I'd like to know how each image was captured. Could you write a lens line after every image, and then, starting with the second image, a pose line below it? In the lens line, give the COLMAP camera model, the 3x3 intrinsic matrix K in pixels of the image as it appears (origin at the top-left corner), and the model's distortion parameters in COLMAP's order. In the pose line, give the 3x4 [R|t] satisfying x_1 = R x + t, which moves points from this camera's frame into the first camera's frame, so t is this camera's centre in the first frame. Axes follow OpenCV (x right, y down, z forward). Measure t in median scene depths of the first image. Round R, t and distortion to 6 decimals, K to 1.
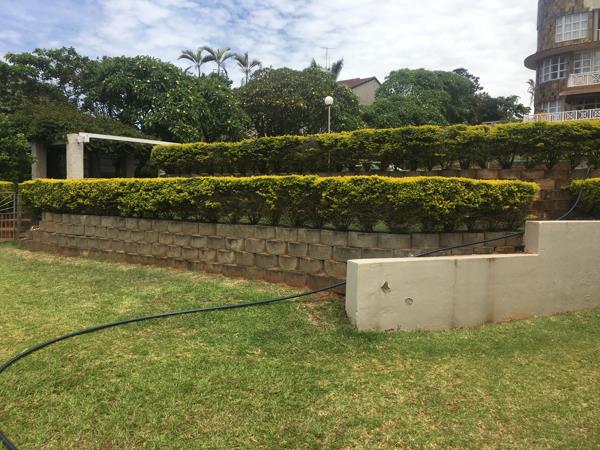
lens RADIAL K [[510.1, 0, 300.0], [0, 510.1, 225.0], [0, 0, 1]] dist [0.096096, -0.126838]
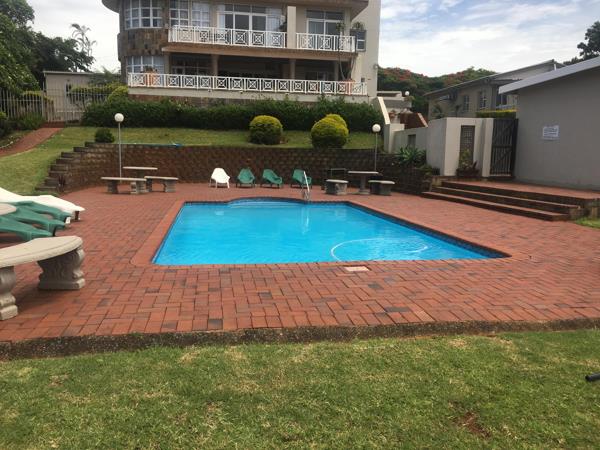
lens RADIAL K [[510.1, 0, 300.0], [0, 510.1, 225.0], [0, 0, 1]] dist [0.096096, -0.126838]
pose [[0.662635, -0.102118, 0.741948, 0.043837], [0.031450, 0.993581, 0.108664, -0.074480], [-0.748282, -0.048670, 0.661593, 0.349047]]
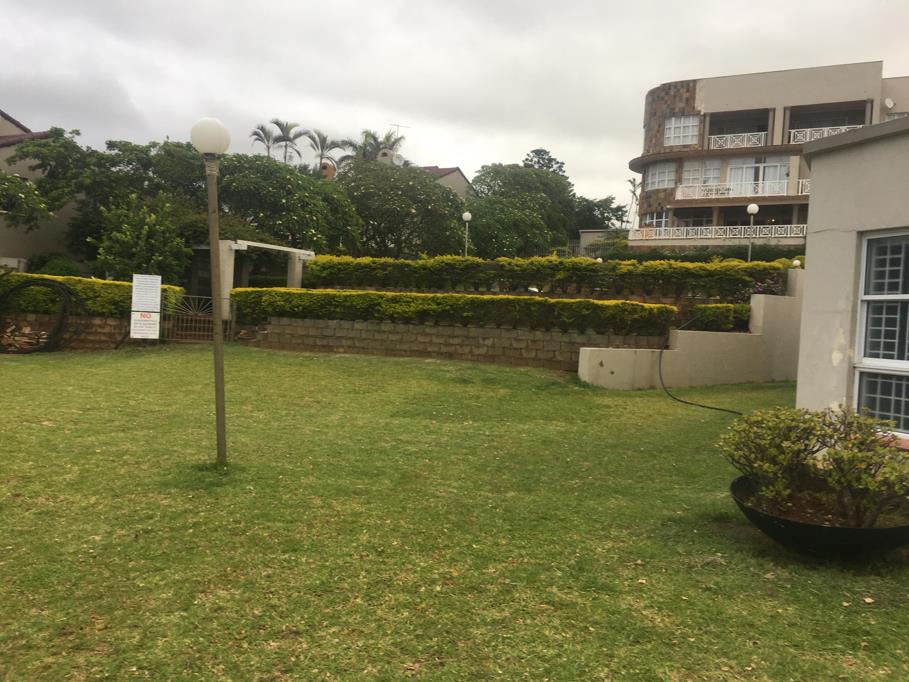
lens RADIAL K [[772.8, 0, 454.5], [0, 772.8, 341.0], [0, 0, 1]] dist [0.096096, -0.126838]
pose [[0.977124, 0.025644, 0.211119, -0.136993], [-0.020883, 0.999475, -0.024755, 0.018727], [-0.211643, 0.019780, 0.977147, -0.230055]]
